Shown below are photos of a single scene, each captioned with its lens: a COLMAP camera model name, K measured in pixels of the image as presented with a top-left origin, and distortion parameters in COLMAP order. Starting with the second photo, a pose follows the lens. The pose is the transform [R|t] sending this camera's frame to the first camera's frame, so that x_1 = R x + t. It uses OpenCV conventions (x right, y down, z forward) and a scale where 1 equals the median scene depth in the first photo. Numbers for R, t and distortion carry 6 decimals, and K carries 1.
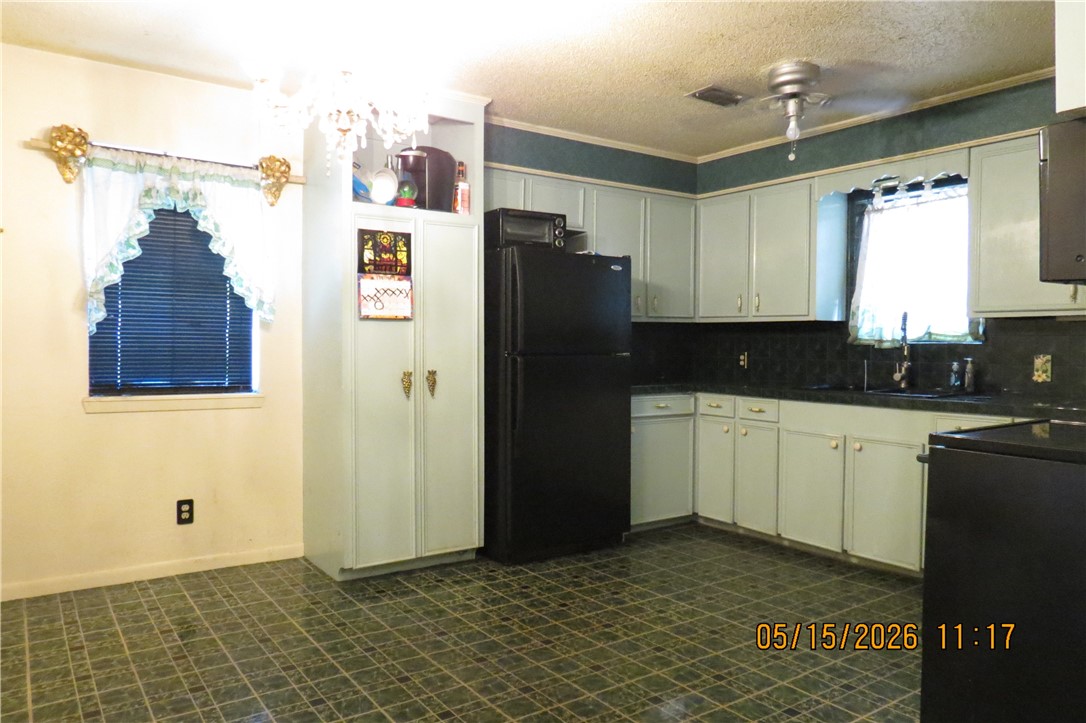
lens RADIAL K [[766.9, 0, 543.0], [0, 766.9, 361.5], [0, 0, 1]] dist [-0.023289, -0.003524]
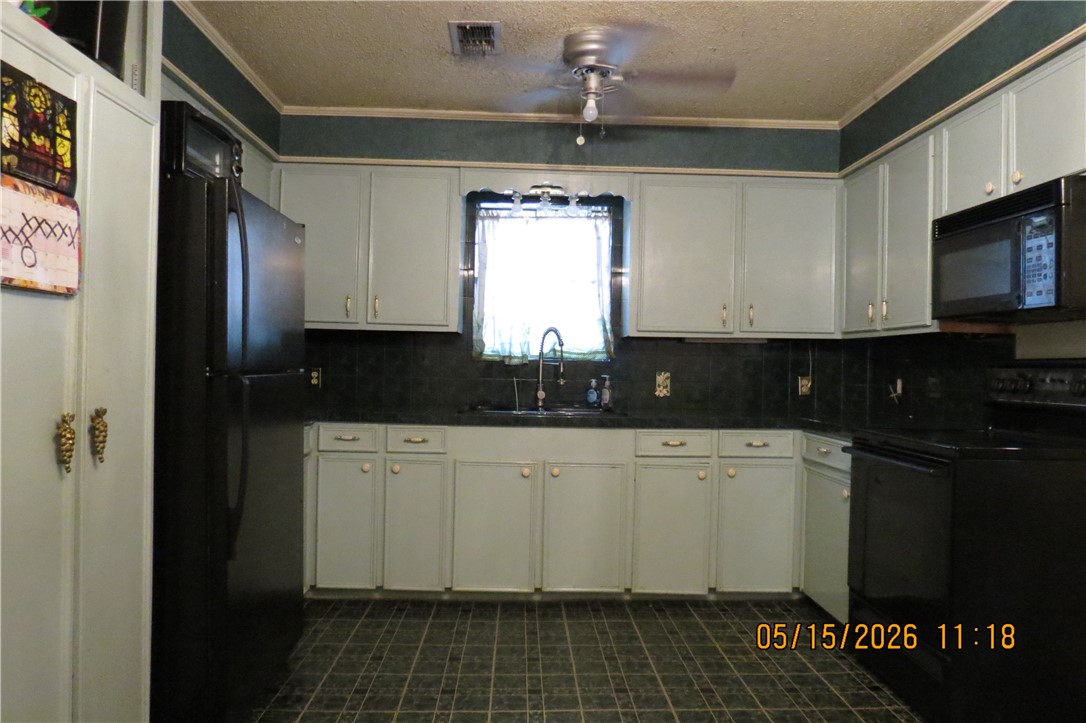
lens RADIAL K [[777.2, 0, 543.3], [0, 777.2, 366.7], [0, 0, 1]] dist [-0.012276, 0.000675]
pose [[0.543785, 0.003246, 0.839219, -0.386945], [0.004375, 0.999968, -0.006702, -0.009486], [-0.839213, 0.007316, 0.543753, 0.510817]]
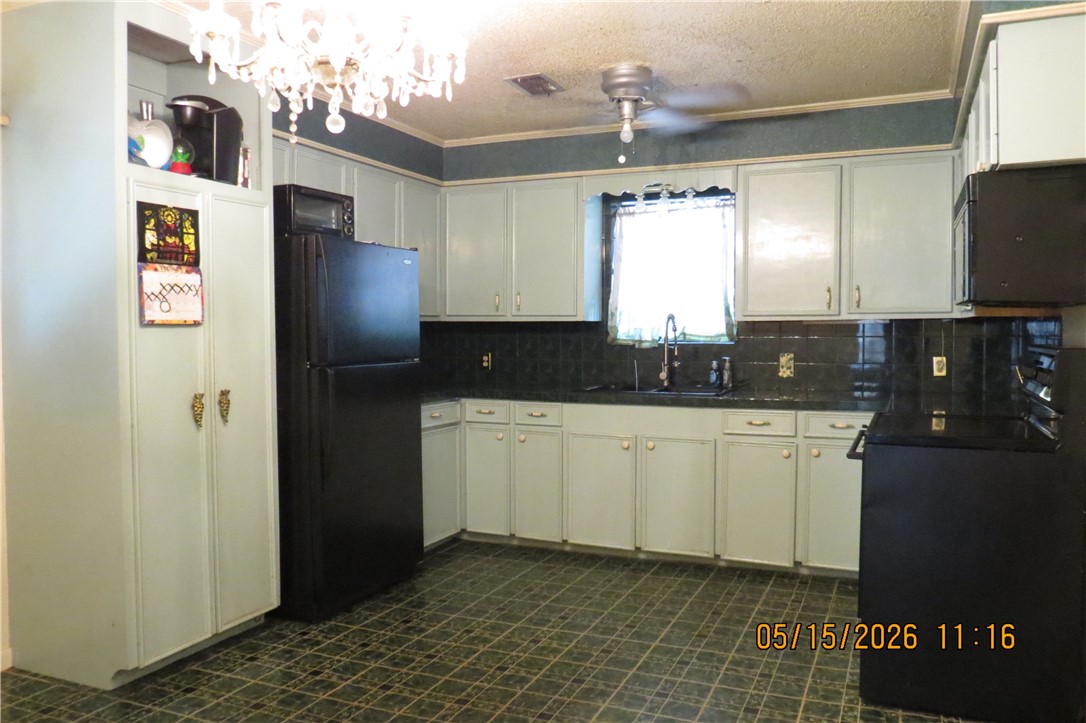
lens RADIAL K [[847.5, 0, 544.7], [0, 847.5, 363.6], [0, 0, 1]] dist [-0.024107, -0.000924]
pose [[0.848831, -0.027486, 0.527949, -0.314376], [0.018954, 0.999588, 0.021565, -0.027015], [-0.528324, -0.008299, 0.849002, 0.107911]]
